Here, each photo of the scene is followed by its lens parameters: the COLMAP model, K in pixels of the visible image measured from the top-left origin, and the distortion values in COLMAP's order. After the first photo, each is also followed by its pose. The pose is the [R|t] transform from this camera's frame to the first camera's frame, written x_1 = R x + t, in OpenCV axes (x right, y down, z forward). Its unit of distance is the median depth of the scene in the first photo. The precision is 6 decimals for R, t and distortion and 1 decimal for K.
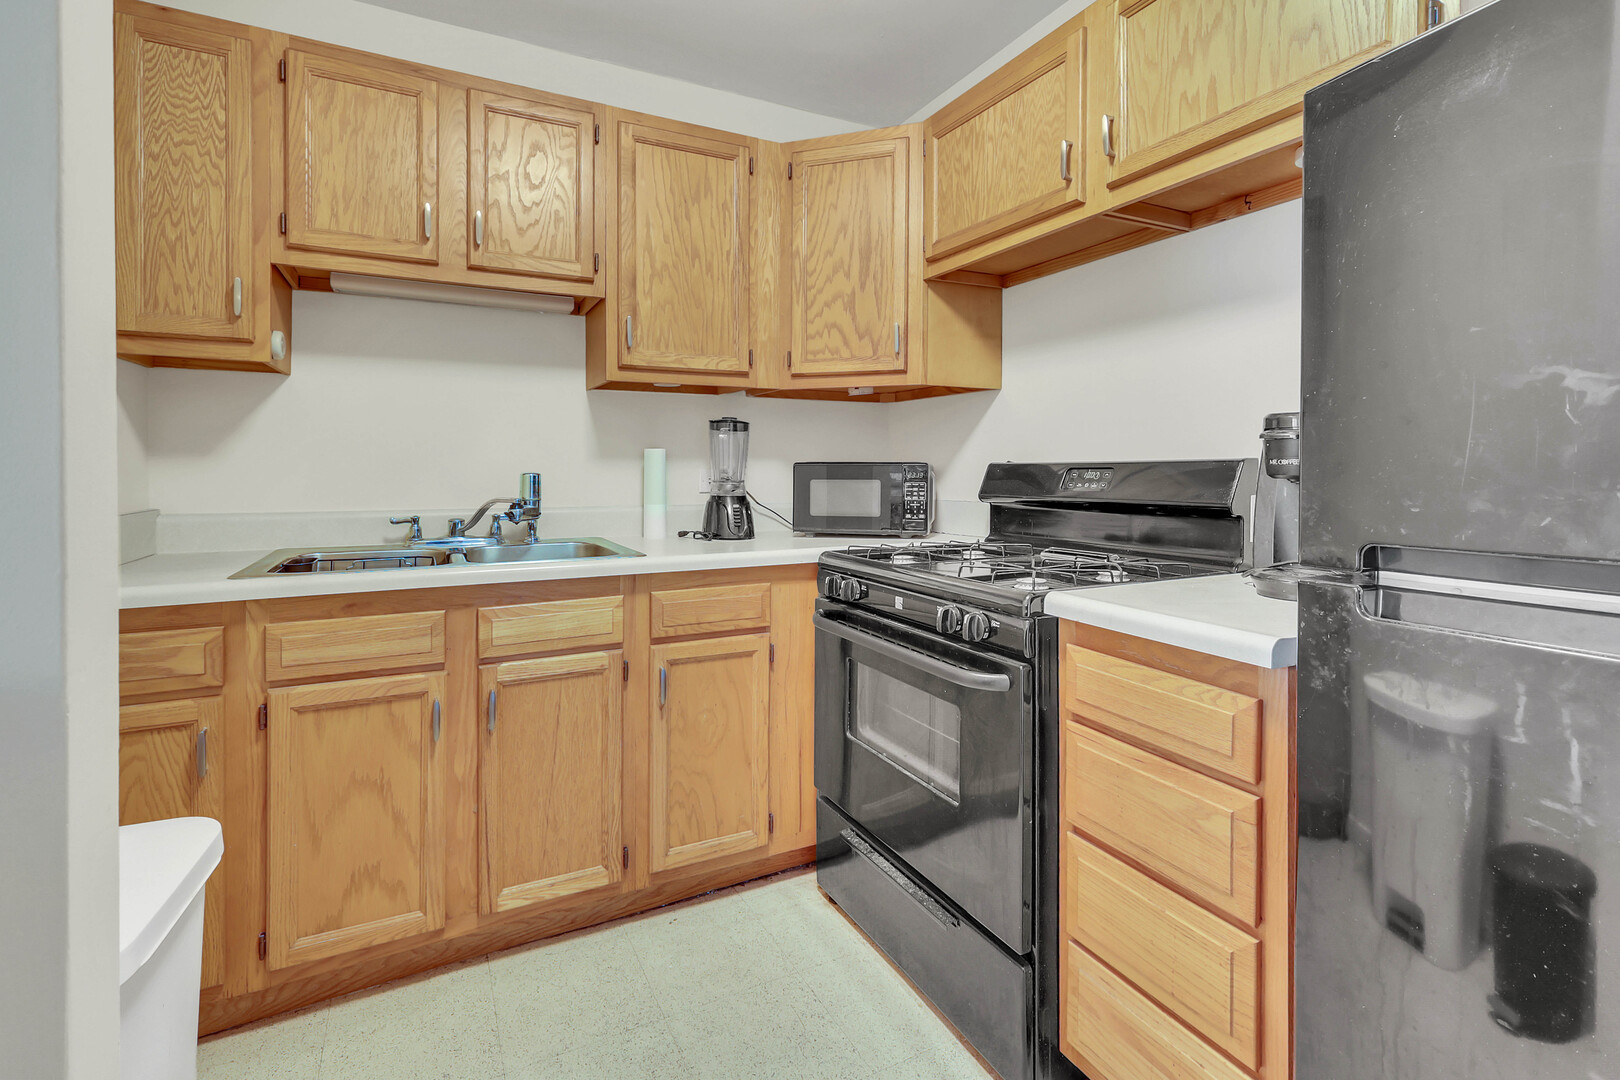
lens RADIAL K [[715.4, 0, 813.3], [0, 715.4, 524.5], [0, 0, 1]] dist [0.000474, 0.000180]
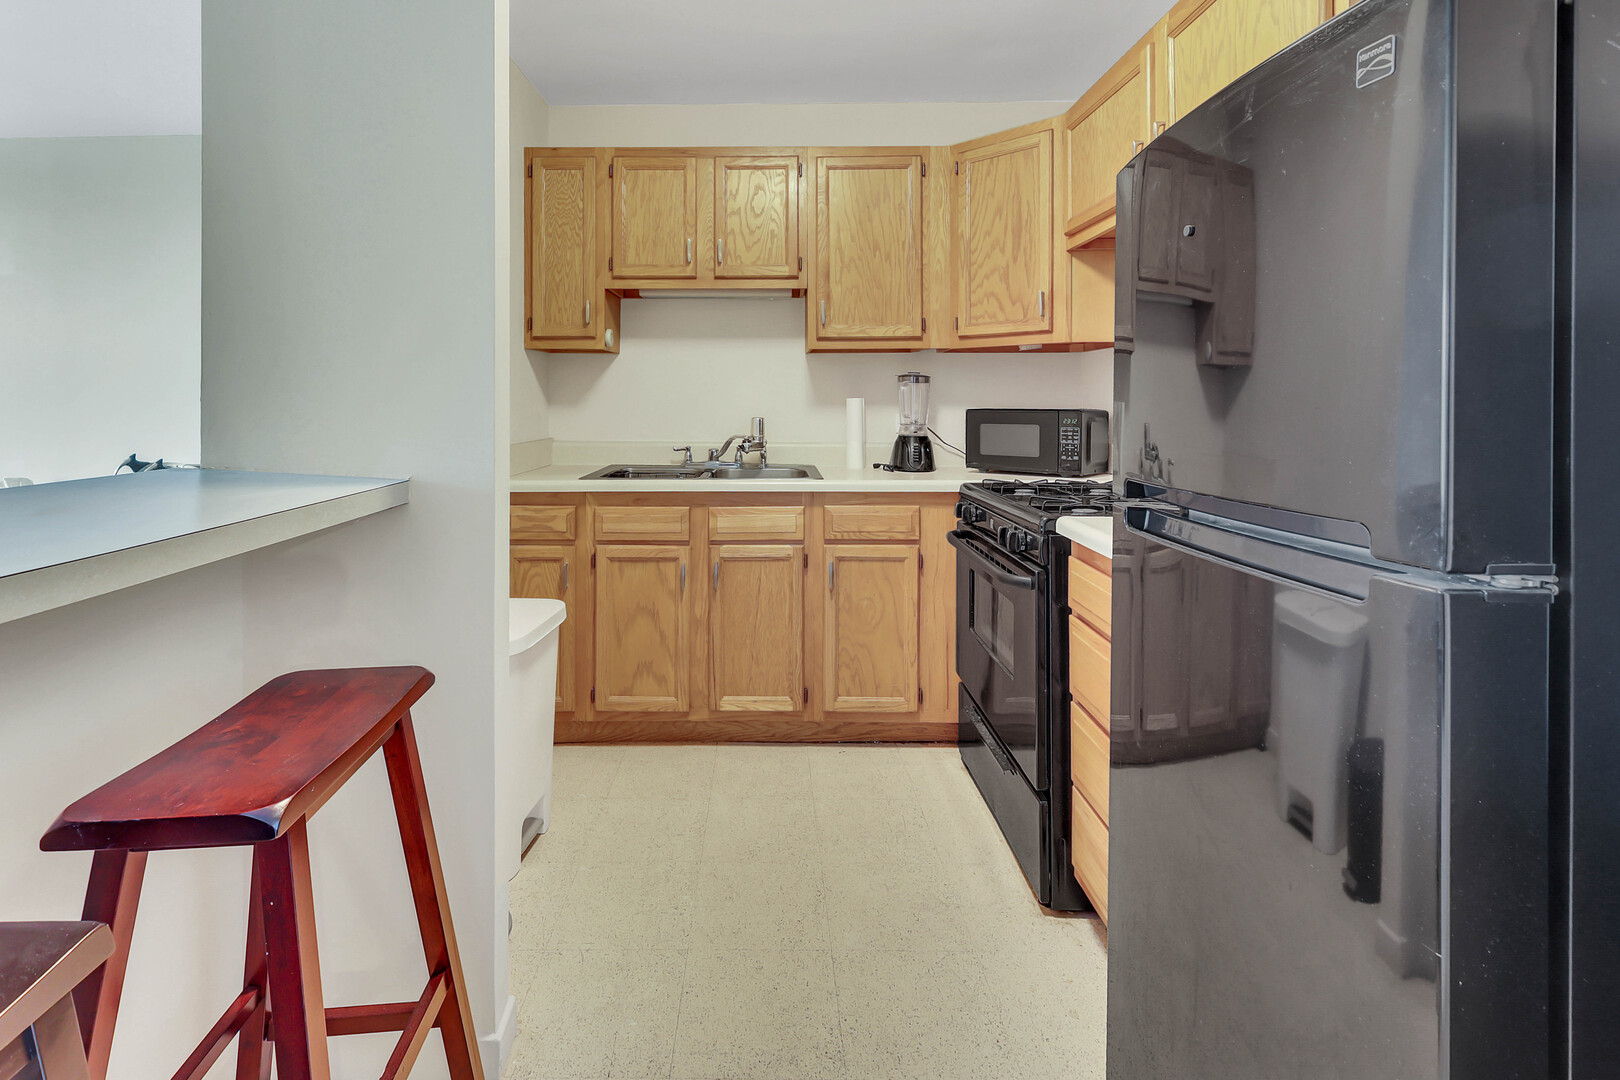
lens RADIAL K [[741.3, 0, 810.9], [0, 741.3, 501.9], [0, 0, 1]] dist [0.000627, 0.000172]
pose [[0.904718, 0.057366, -0.422131, 0.335169], [-0.034646, 0.997518, 0.061306, 0.000639], [0.424600, -0.040840, 0.904460, -0.287216]]
